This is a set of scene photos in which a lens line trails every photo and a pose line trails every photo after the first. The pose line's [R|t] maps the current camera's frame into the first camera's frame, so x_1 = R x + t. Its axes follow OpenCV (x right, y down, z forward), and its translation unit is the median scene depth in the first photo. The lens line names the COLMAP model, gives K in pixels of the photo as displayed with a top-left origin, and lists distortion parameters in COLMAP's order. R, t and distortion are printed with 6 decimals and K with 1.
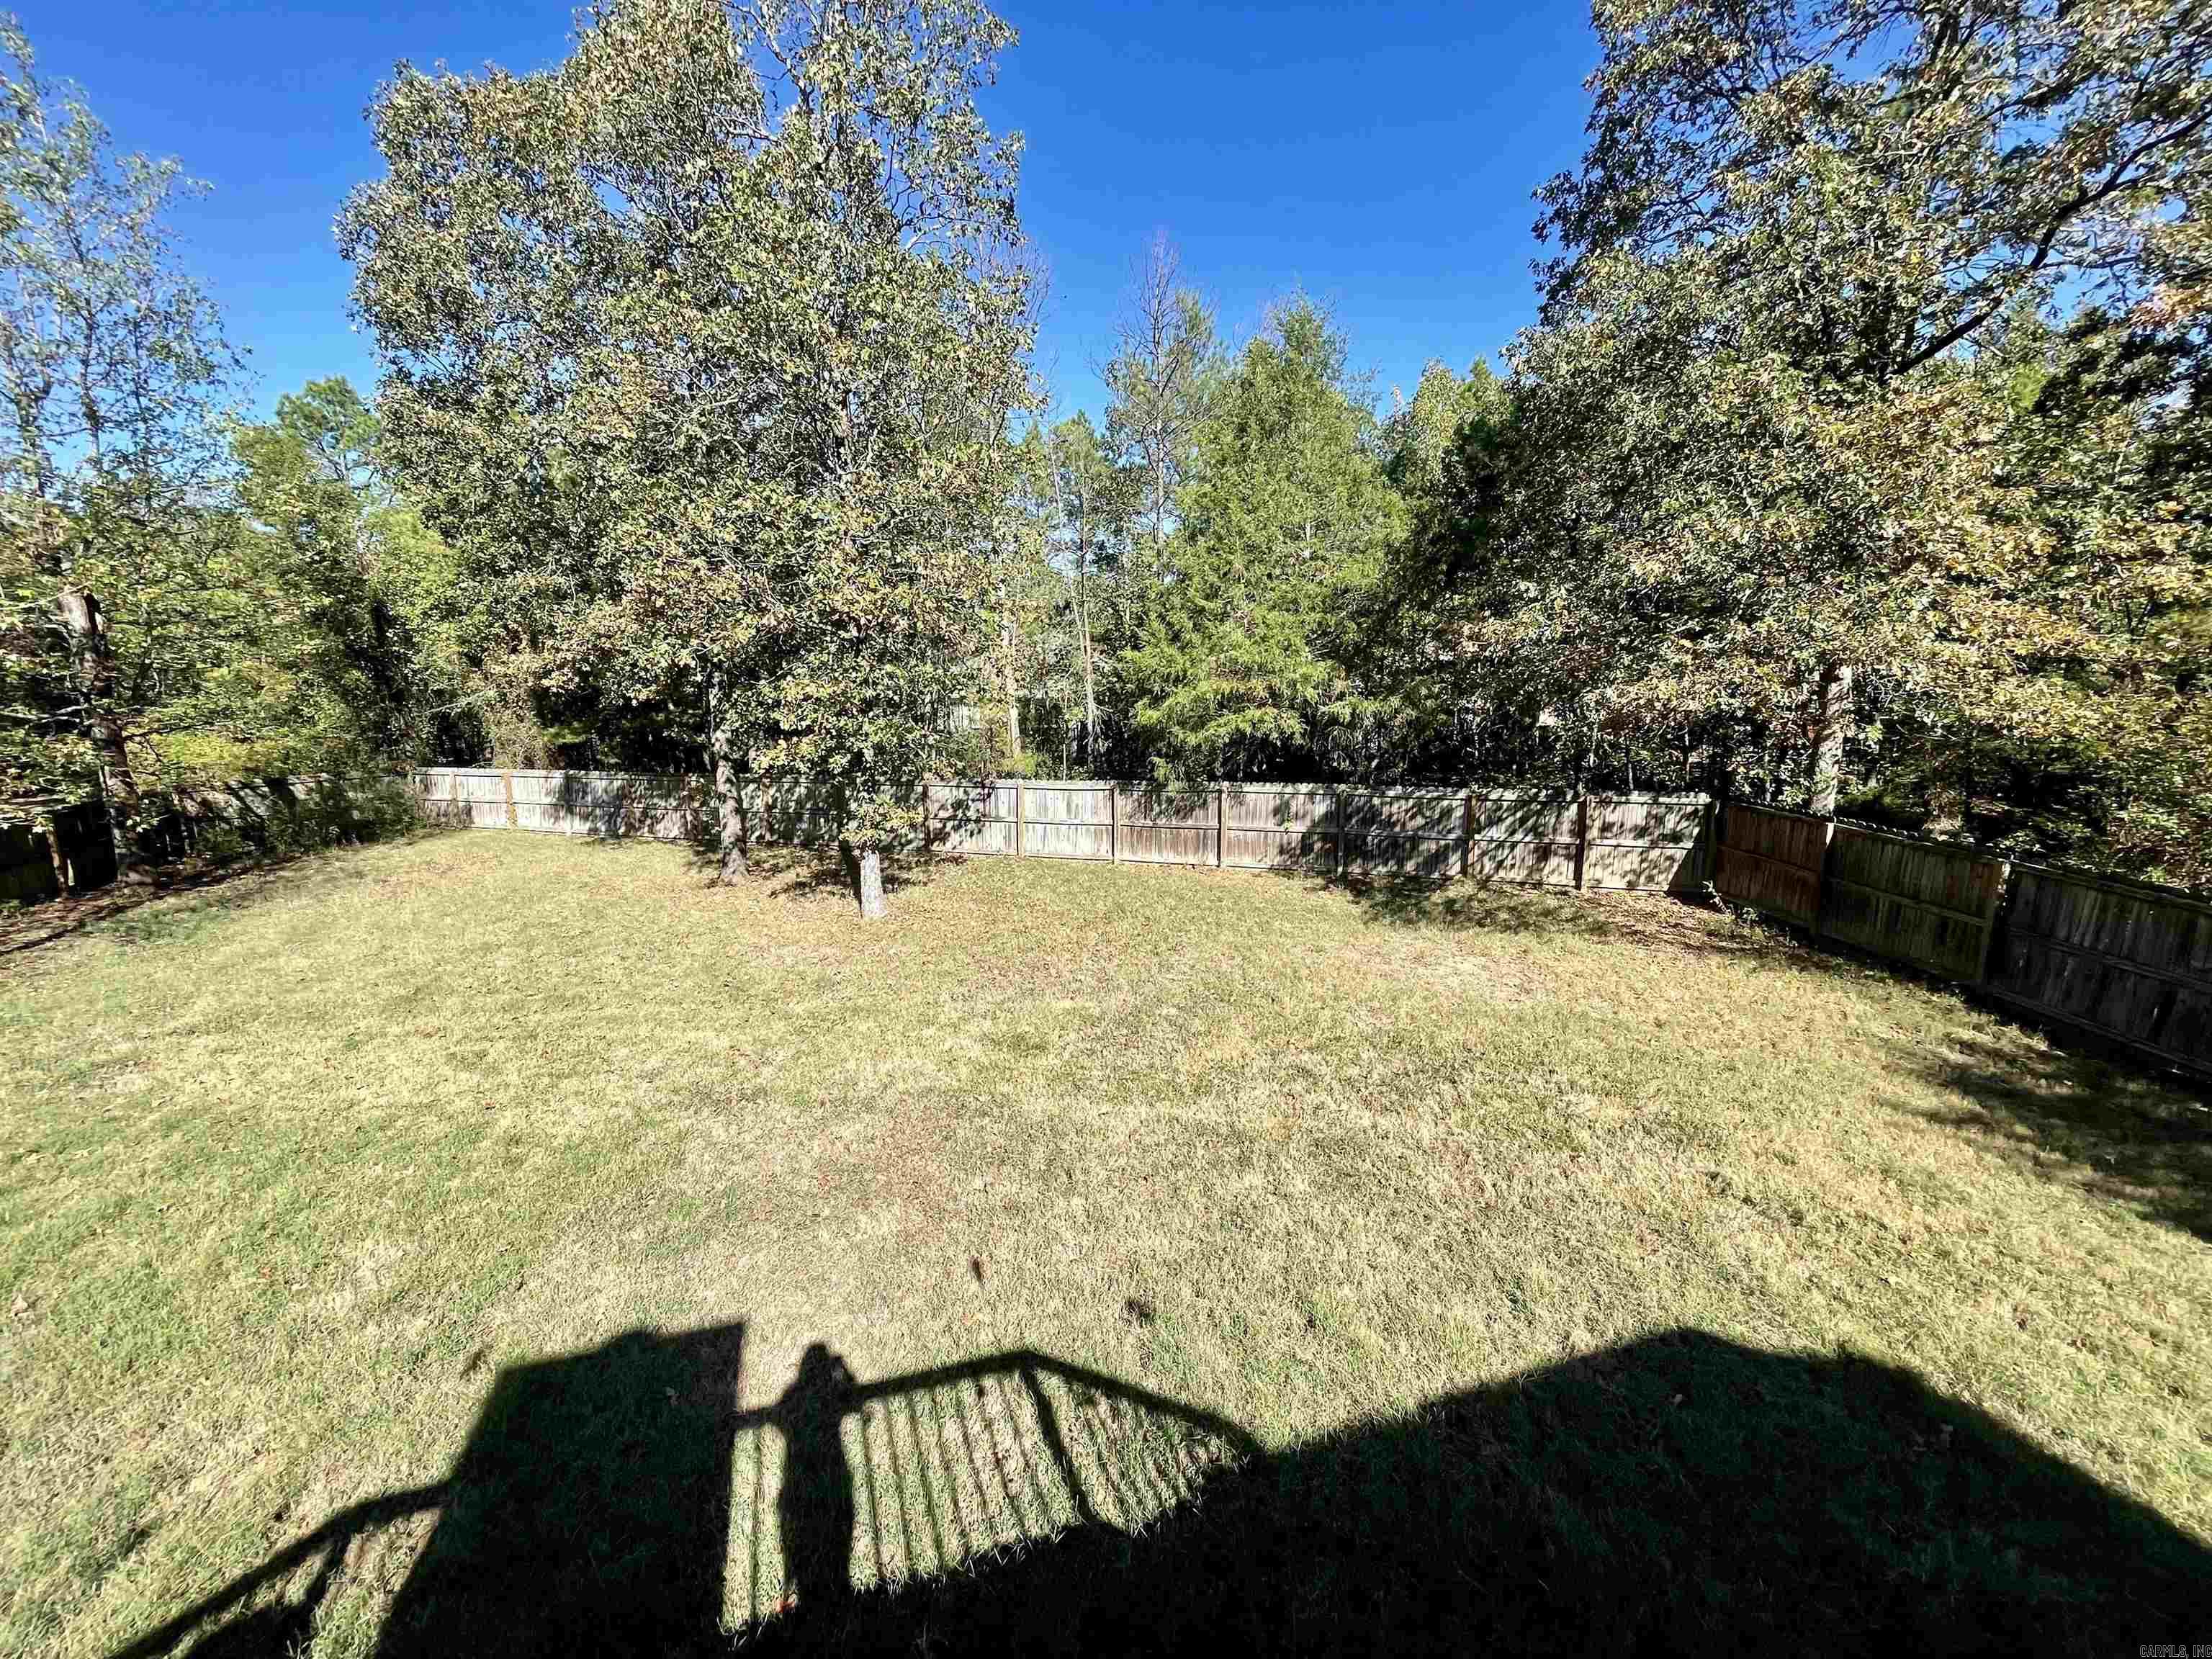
lens RADIAL K [[886.3, 0, 1106.0], [0, 886.3, 829.5], [0, 0, 1]] dist [0.001282, 0.000204]
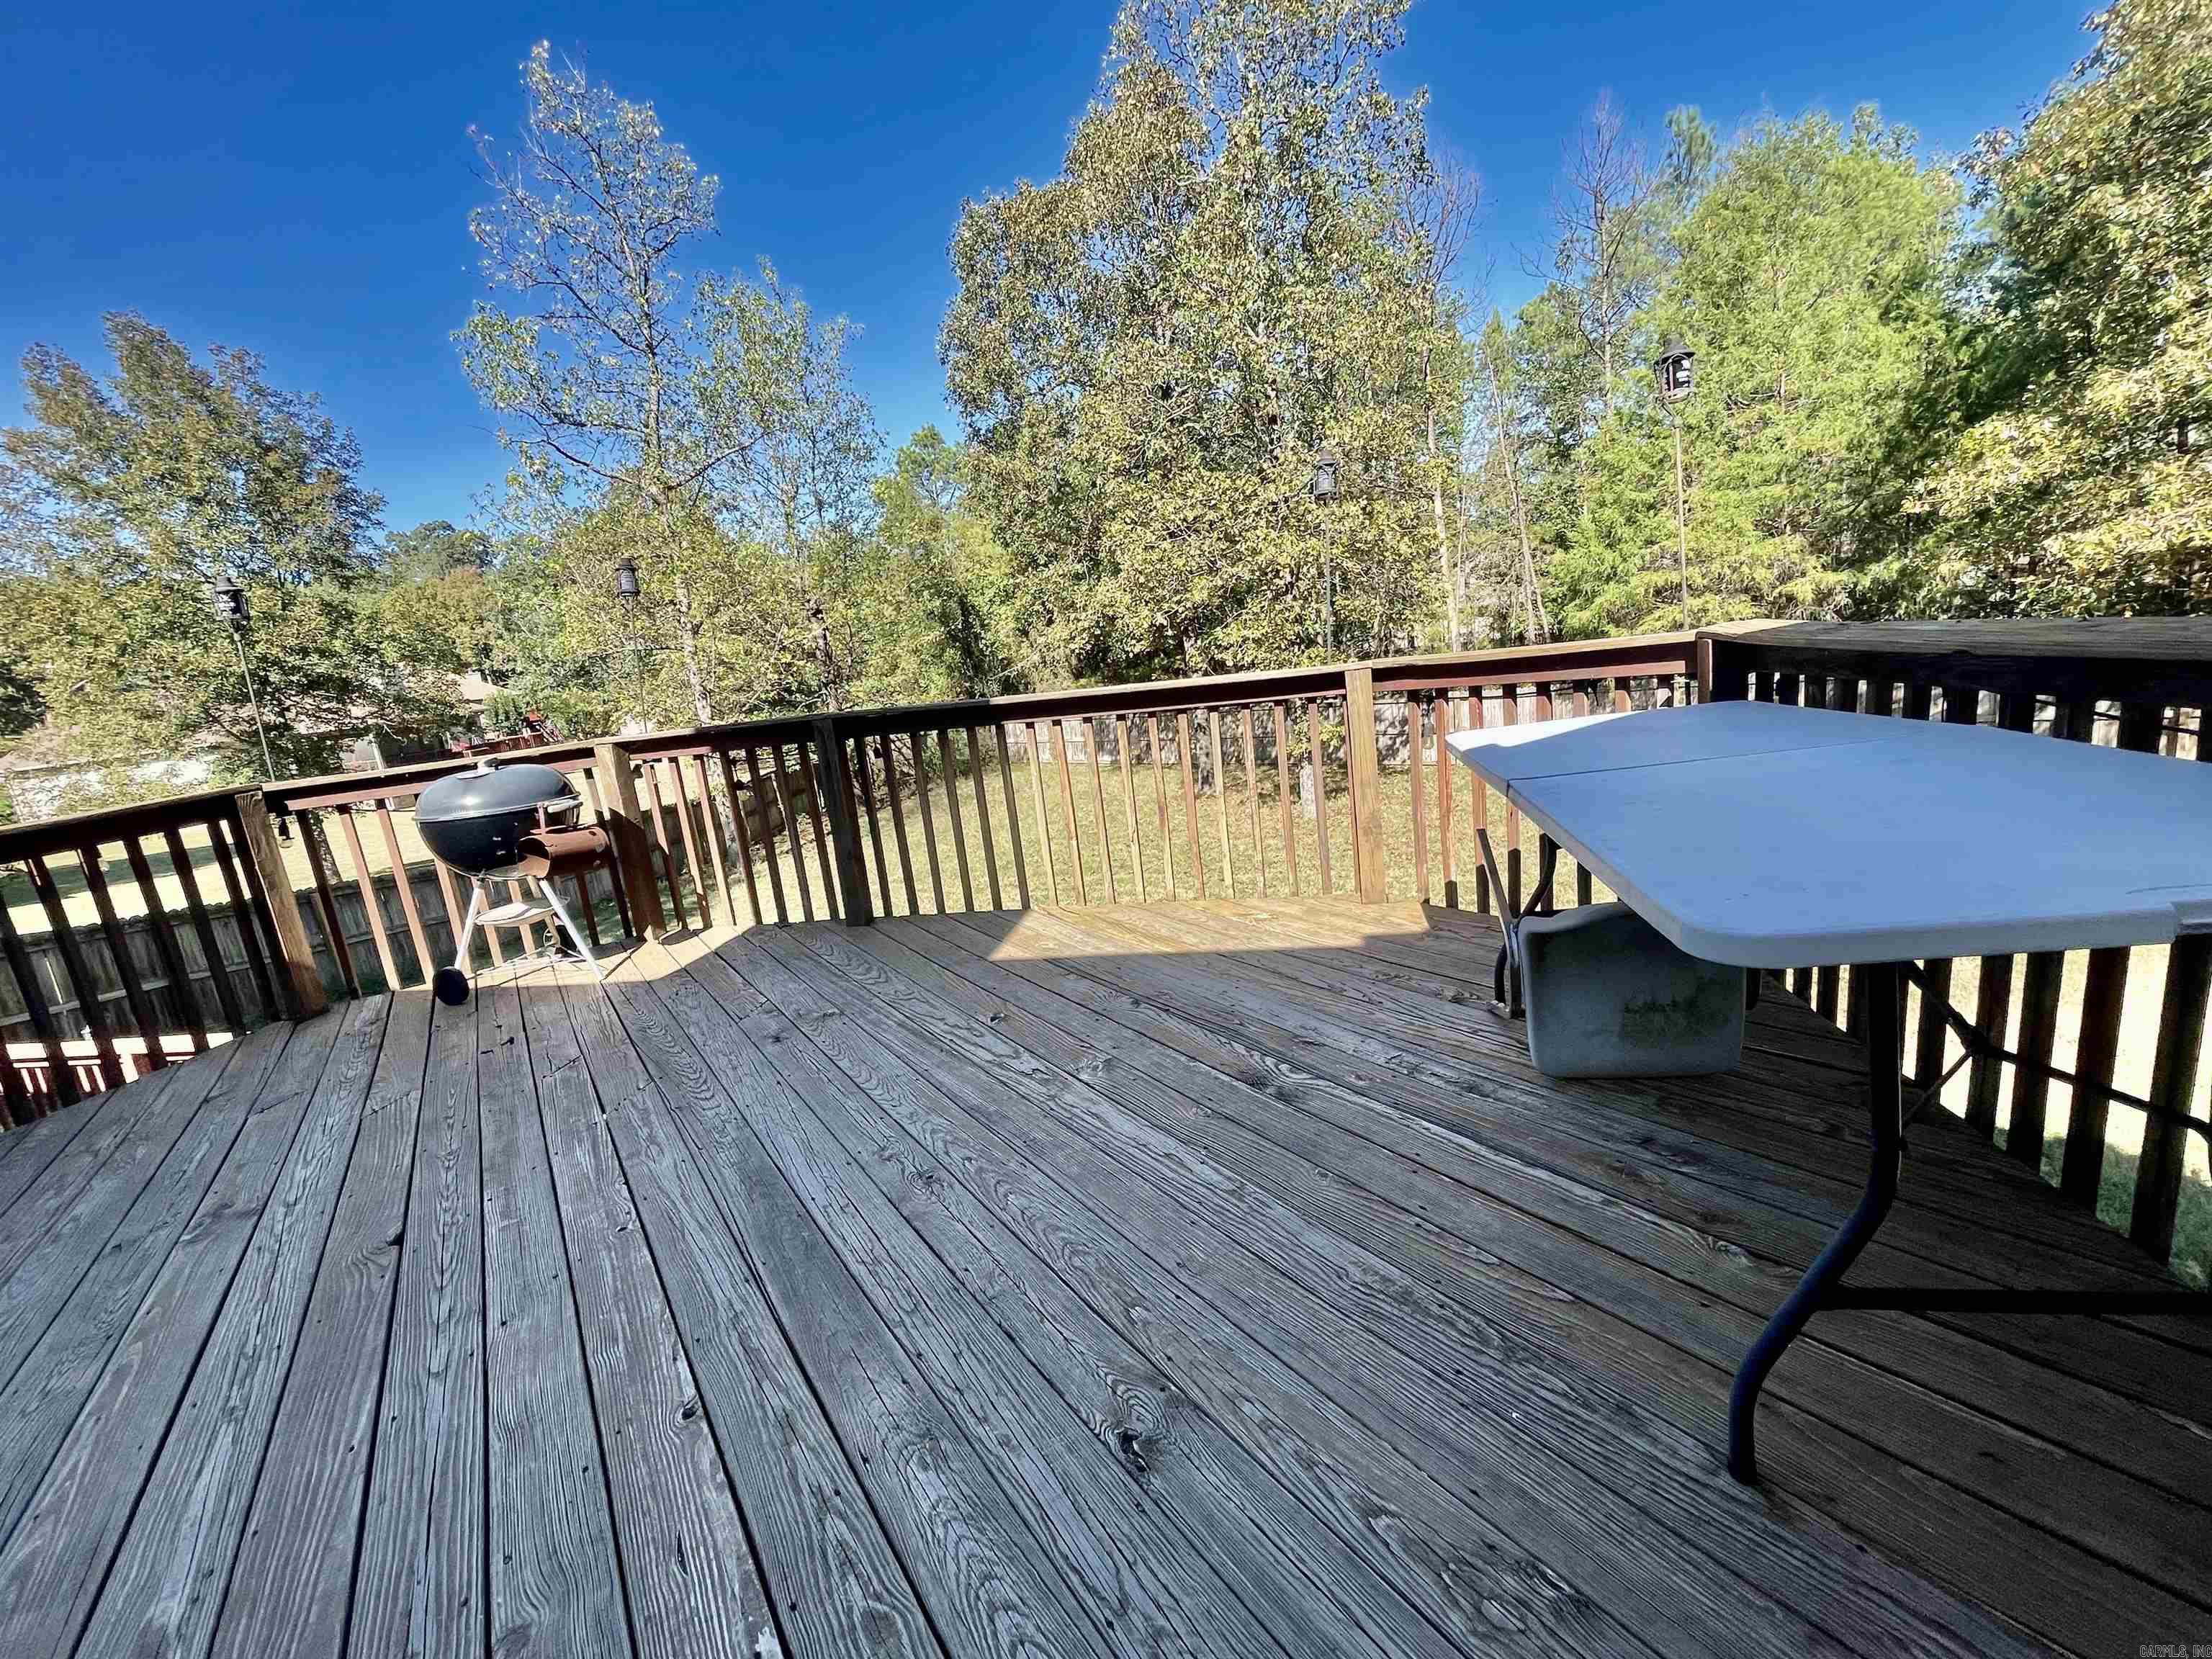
lens RADIAL K [[942.9, 0, 1103.9], [0, 942.9, 832.3], [0, 0, 1]] dist [0.000357, 0.000267]
pose [[0.860153, -0.002805, -0.510028, 0.120887], [0.040867, 0.997149, 0.063437, 0.022958], [0.508396, -0.075409, 0.857816, -0.195636]]
